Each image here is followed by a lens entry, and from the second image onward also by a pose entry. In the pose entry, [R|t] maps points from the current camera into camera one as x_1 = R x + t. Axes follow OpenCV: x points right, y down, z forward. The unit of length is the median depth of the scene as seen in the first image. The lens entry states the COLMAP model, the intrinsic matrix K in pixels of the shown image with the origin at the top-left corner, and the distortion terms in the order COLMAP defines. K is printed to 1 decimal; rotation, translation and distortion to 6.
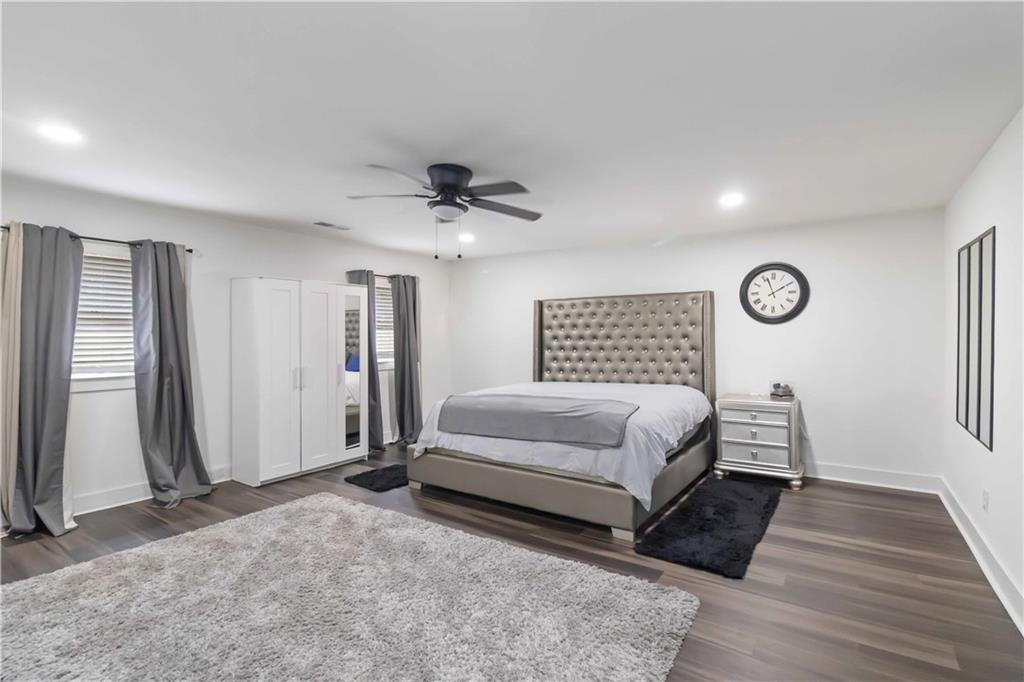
lens RADIAL K [[482.1, 0, 517.0], [0, 482.1, 337.6], [0, 0, 1]] dist [-0.001074, -0.000449]
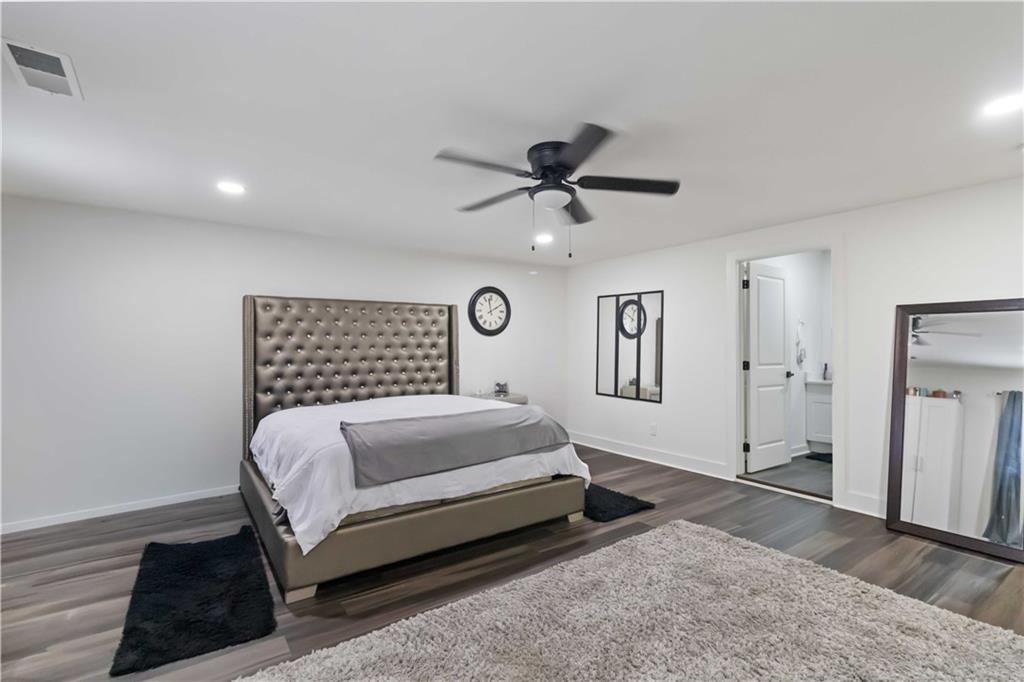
lens RADIAL K [[482.1, 0, 513.6], [0, 482.1, 343.5], [0, 0, 1]] dist [-0.001074, -0.000449]
pose [[0.358375, 0.003262, 0.933572, -0.641122], [0.006863, 0.999958, -0.006128, -0.000181], [-0.933552, 0.008603, 0.358338, 0.507662]]
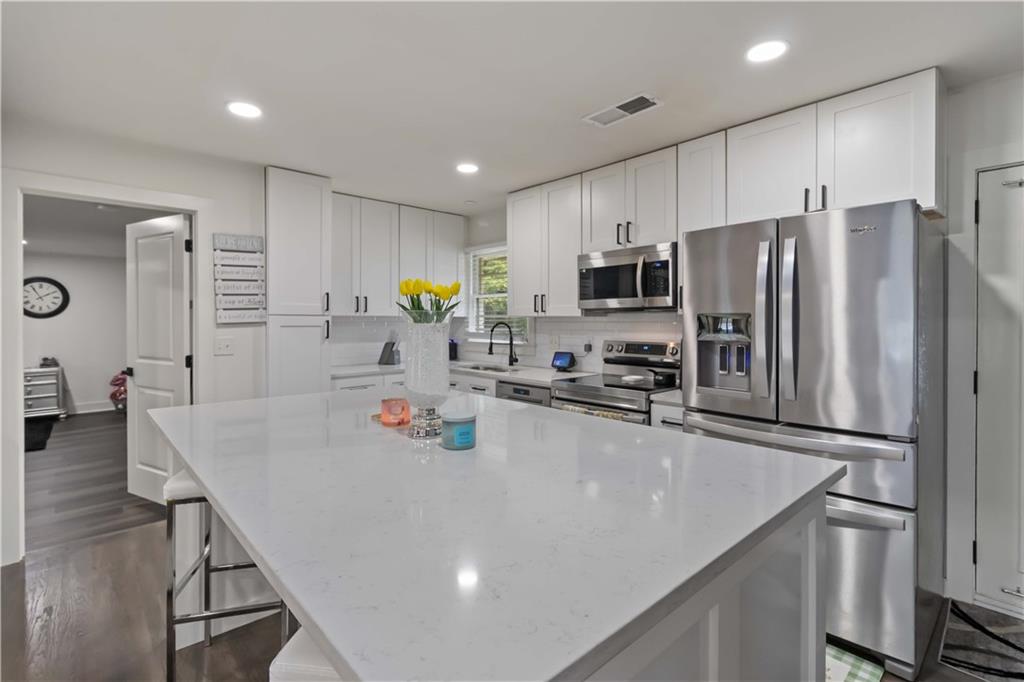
lens RADIAL K [[482.1, 0, 527.1], [0, 482.1, 322.5], [0, 0, 1]] dist [-0.001074, -0.000449]
pose [[0.203161, -0.004726, 0.979134, -0.644987], [0.007186, 0.999969, 0.003336, -0.009285], [-0.979119, 0.006358, 0.203188, -0.807284]]
